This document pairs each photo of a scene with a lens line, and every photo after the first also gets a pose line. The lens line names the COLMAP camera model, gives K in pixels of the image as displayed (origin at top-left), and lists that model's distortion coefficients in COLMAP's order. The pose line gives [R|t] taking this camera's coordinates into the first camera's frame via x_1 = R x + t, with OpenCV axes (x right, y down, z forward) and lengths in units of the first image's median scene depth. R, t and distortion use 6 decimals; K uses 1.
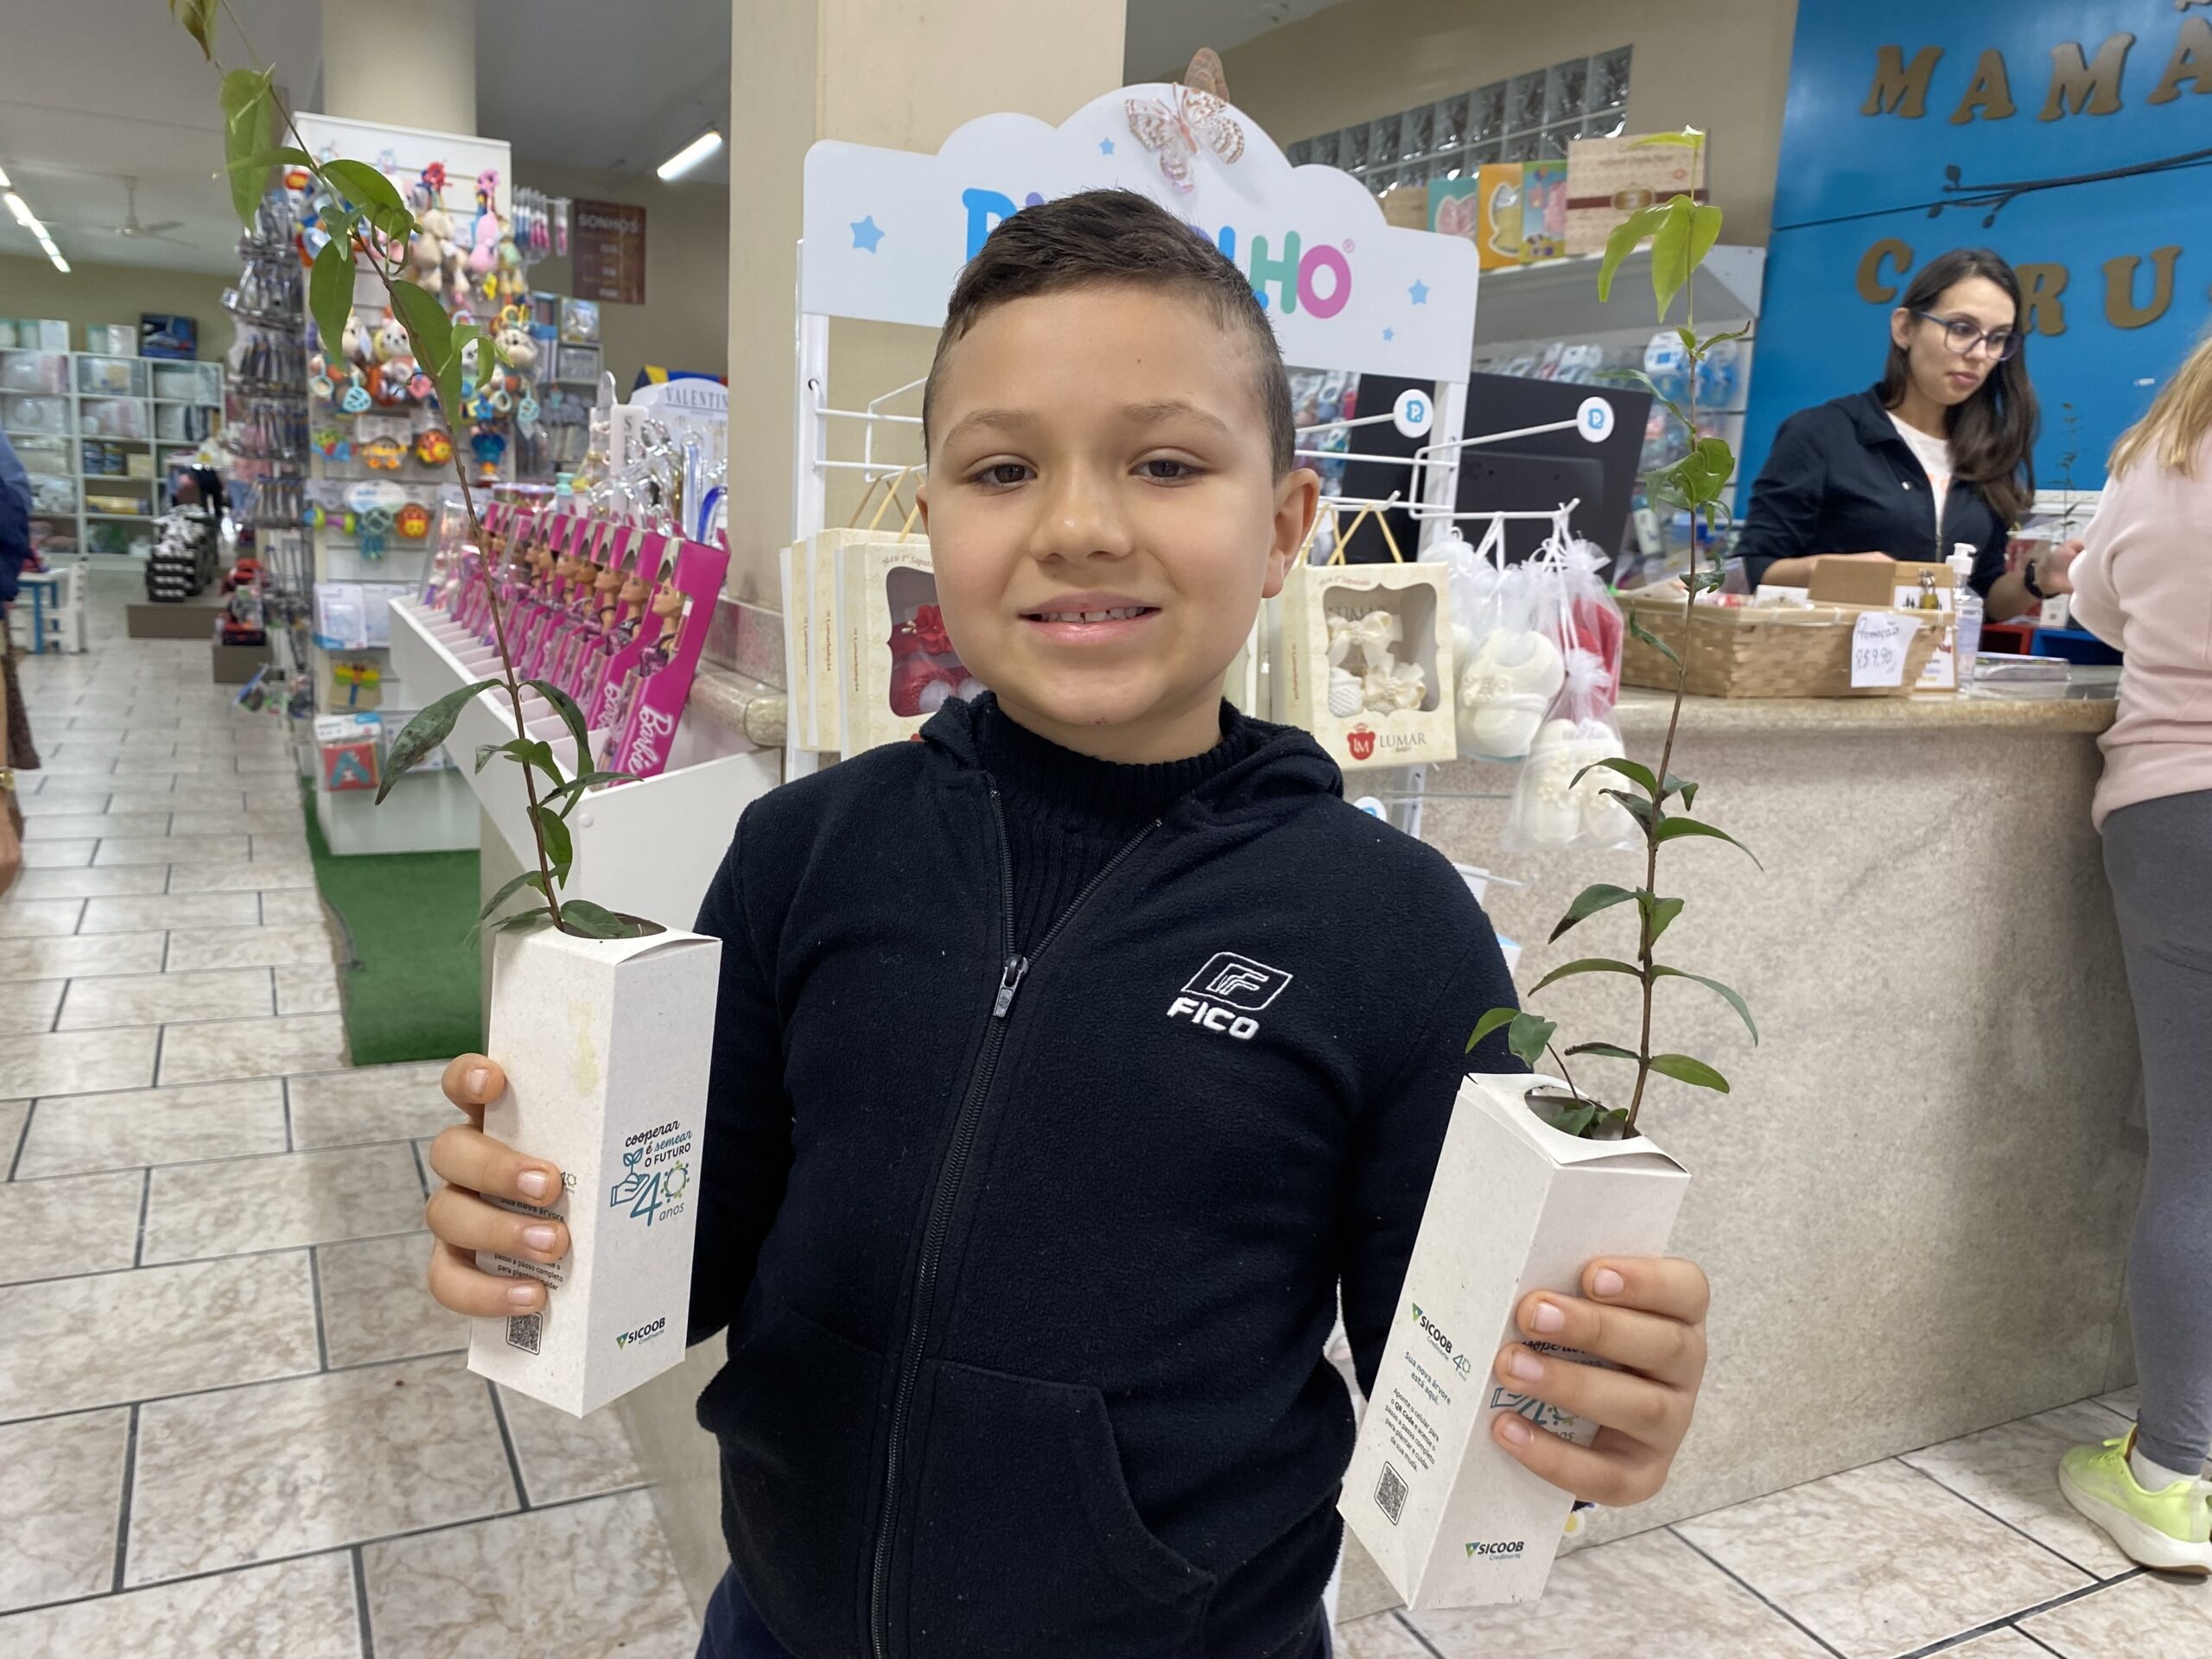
lens RADIAL K [[1647.4, 0, 1088.0], [0, 1647.4, 827.2], [0, 0, 1]] dist [0.026615, -0.031842]
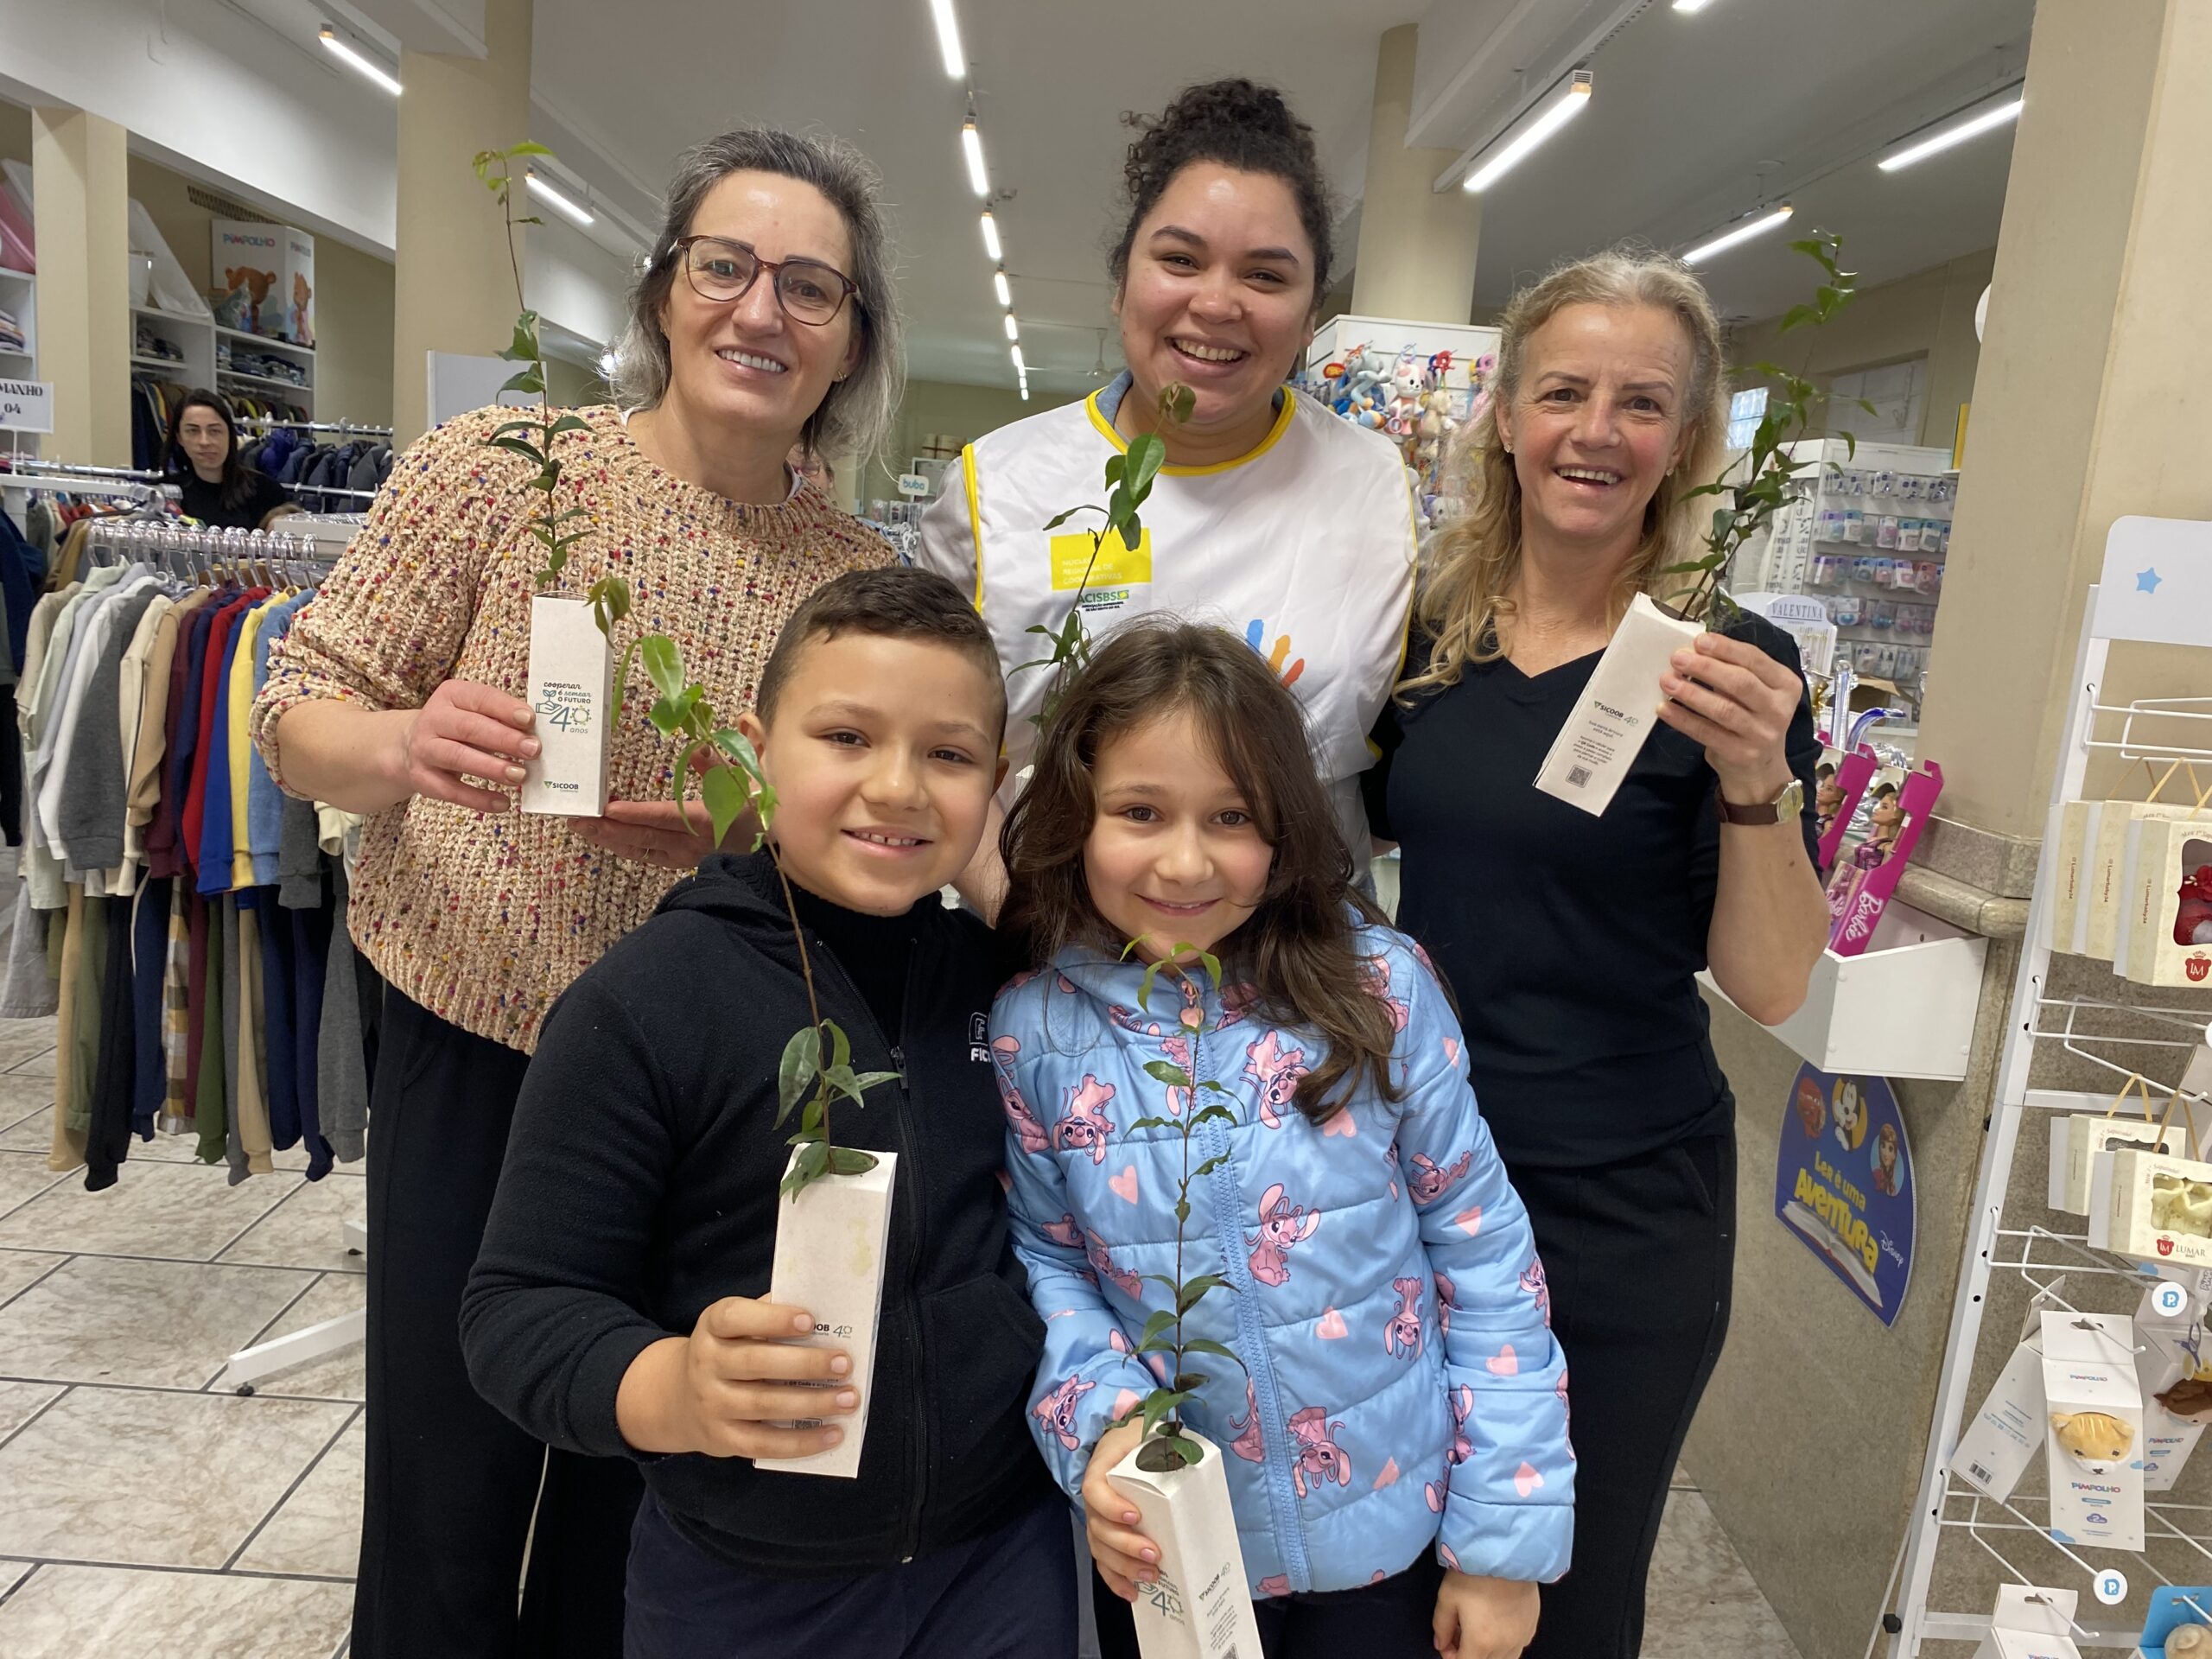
lens RADIAL K [[1647.4, 0, 1119.1], [0, 1647.4, 836.6], [0, 0, 1]] dist [0.026615, -0.031842]
pose [[0.902704, 0.089702, -0.420807, -0.228364], [-0.108299, 0.993908, -0.020454, -0.022083], [0.416408, 0.064037, 0.906920, -0.430373]]
